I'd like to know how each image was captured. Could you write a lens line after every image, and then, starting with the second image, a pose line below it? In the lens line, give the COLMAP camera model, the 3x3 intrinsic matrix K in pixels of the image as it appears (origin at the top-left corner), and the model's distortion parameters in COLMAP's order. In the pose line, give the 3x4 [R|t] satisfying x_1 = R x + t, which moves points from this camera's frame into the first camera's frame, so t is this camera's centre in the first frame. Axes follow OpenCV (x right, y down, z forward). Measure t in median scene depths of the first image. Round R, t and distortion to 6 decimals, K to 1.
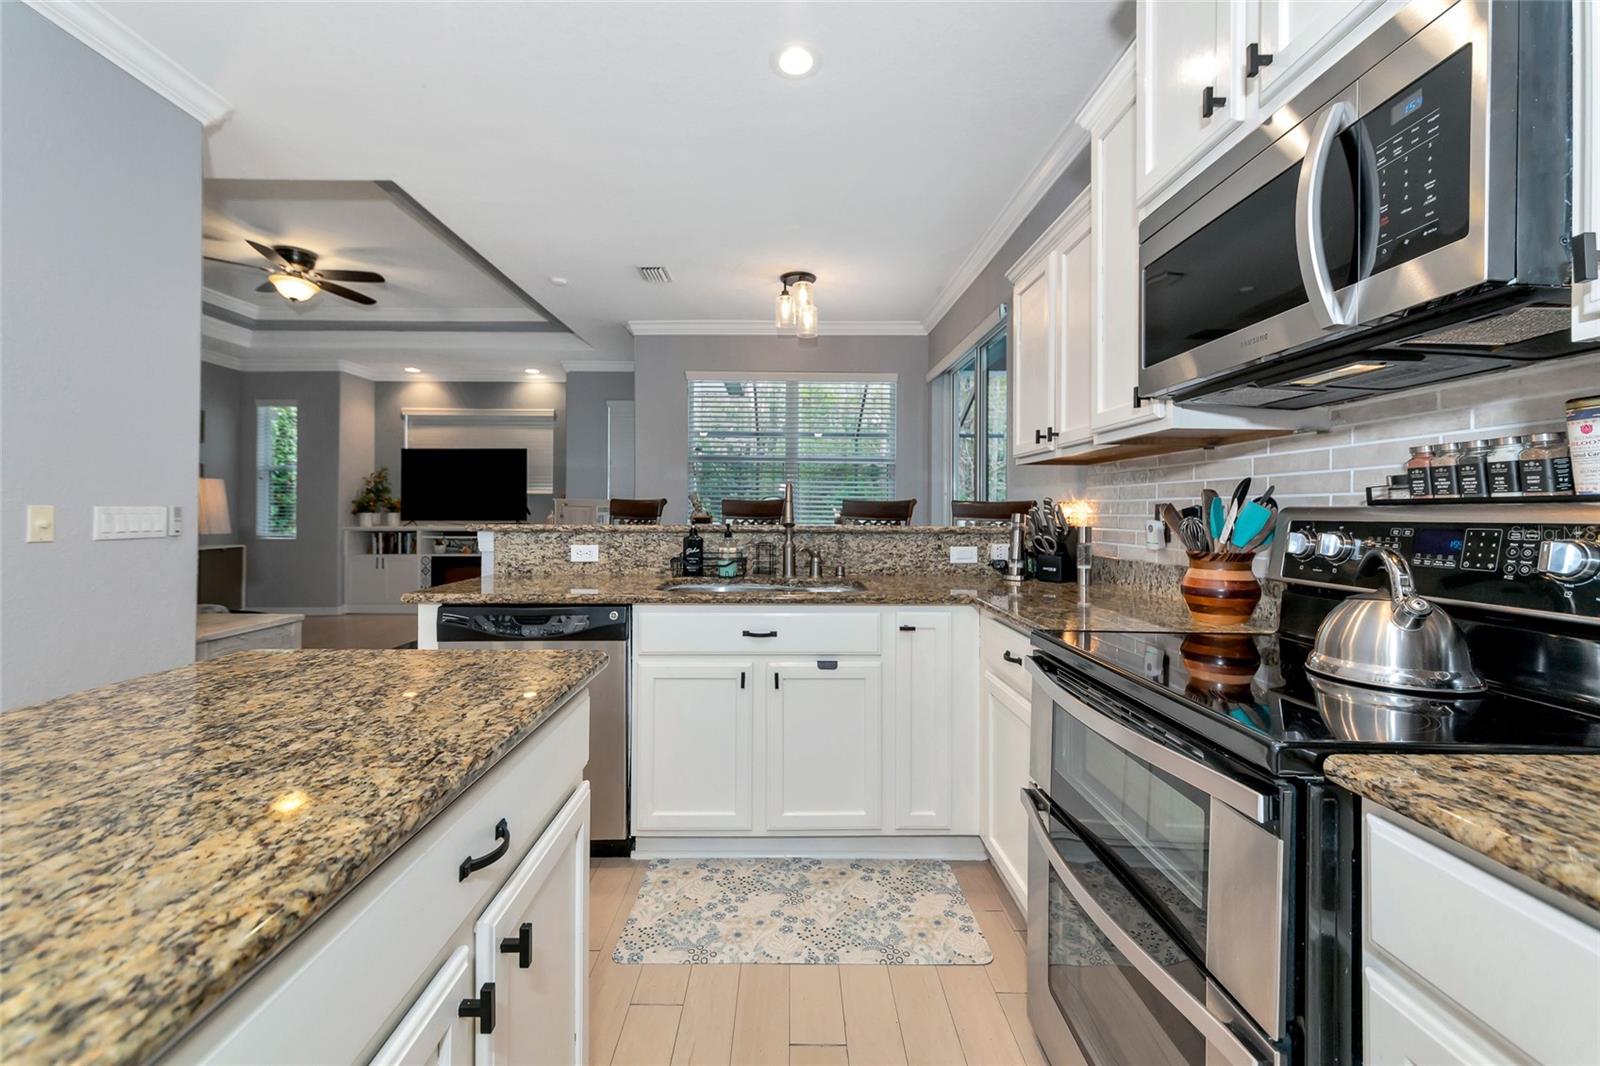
lens RADIAL K [[656.9, 0, 780.3], [0, 656.9, 503.5], [0, 0, 1]] dist [-0.001654, 0.000215]
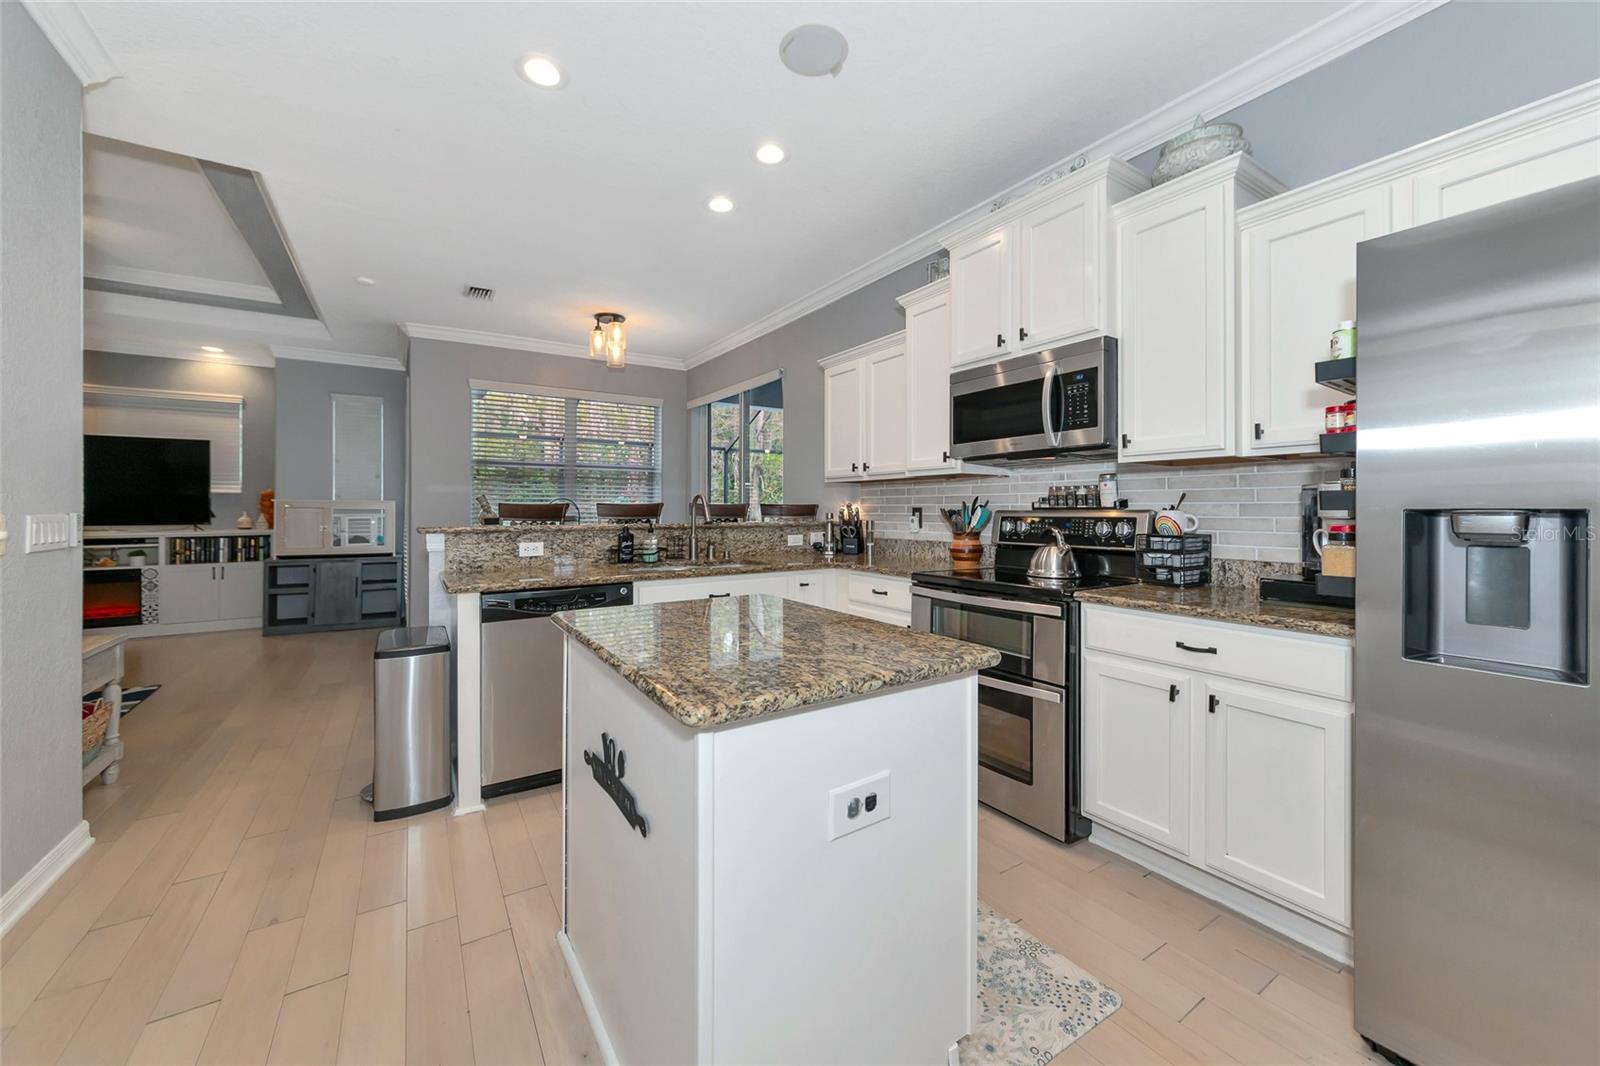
lens RADIAL K [[591.7, 0, 795.0], [0, 591.7, 506.5], [0, 0, 1]] dist [-0.003077, 0.000204]
pose [[0.847754, -0.003442, 0.530378, -0.468798], [-0.000996, 0.999967, 0.008081, -0.012219], [-0.530389, -0.007378, 0.847723, -0.178811]]
